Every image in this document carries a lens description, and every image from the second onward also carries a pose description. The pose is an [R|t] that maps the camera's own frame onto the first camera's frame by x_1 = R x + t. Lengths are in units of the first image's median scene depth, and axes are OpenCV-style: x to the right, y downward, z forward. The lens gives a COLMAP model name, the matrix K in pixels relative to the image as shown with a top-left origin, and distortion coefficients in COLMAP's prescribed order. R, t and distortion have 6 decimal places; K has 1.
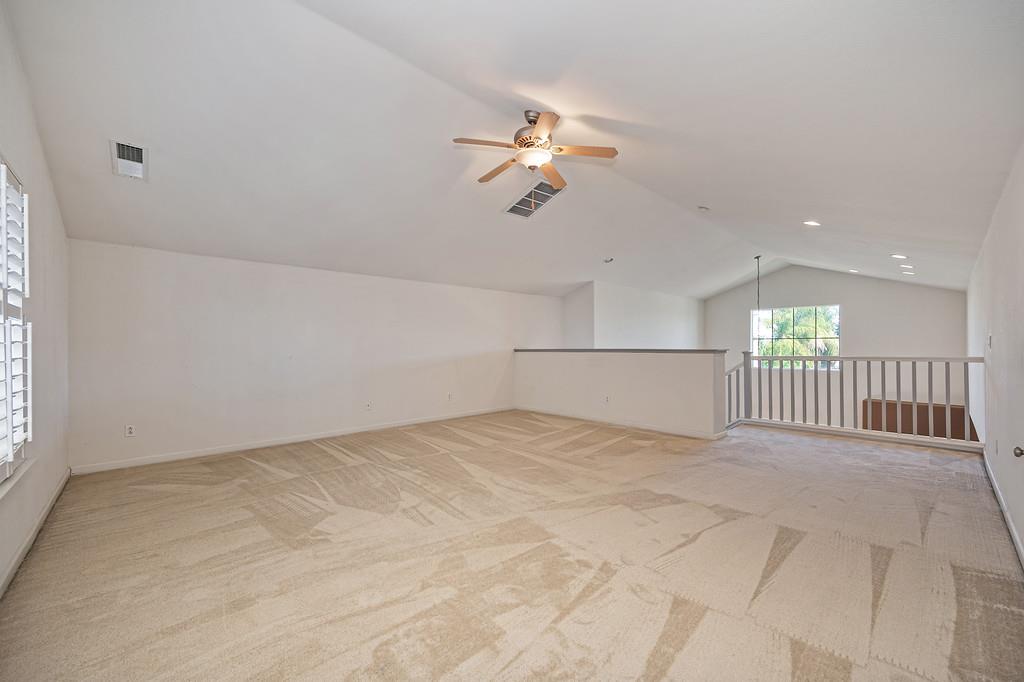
lens RADIAL K [[404.6, 0, 515.9], [0, 404.6, 342.1], [0, 0, 1]] dist [-0.001985, 0.000665]
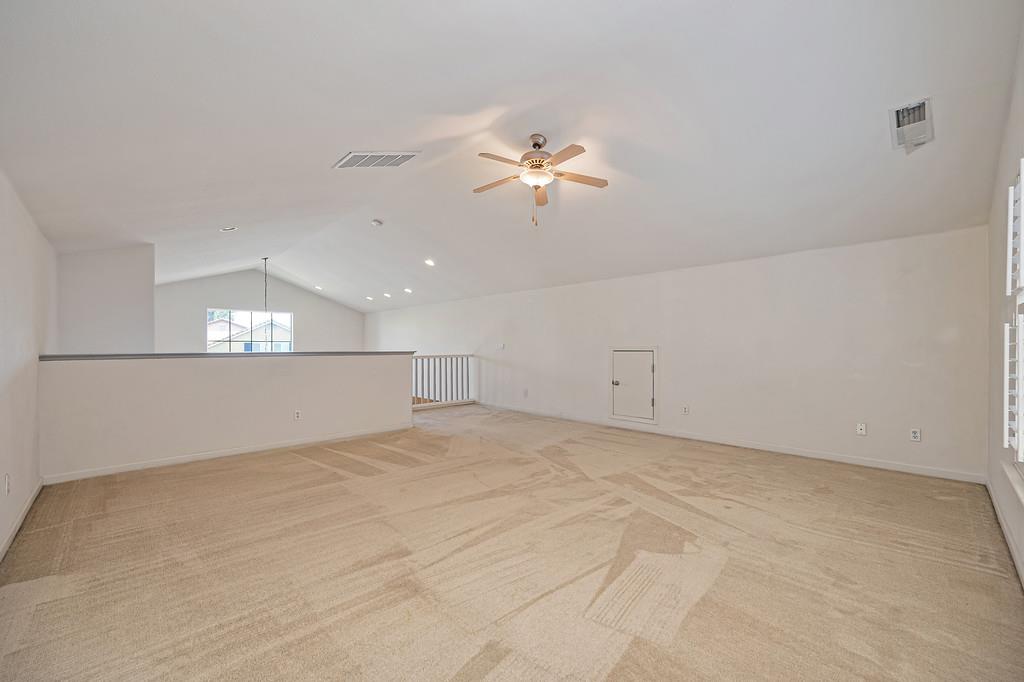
lens RADIAL K [[404.6, 0, 515.5], [0, 404.6, 348.5], [0, 0, 1]] dist [-0.001985, 0.000665]
pose [[-0.028475, 0.000491, 0.999594, -0.465916], [-0.008959, 0.999960, -0.000746, 0.005365], [-0.999554, -0.008977, -0.028469, 0.484274]]
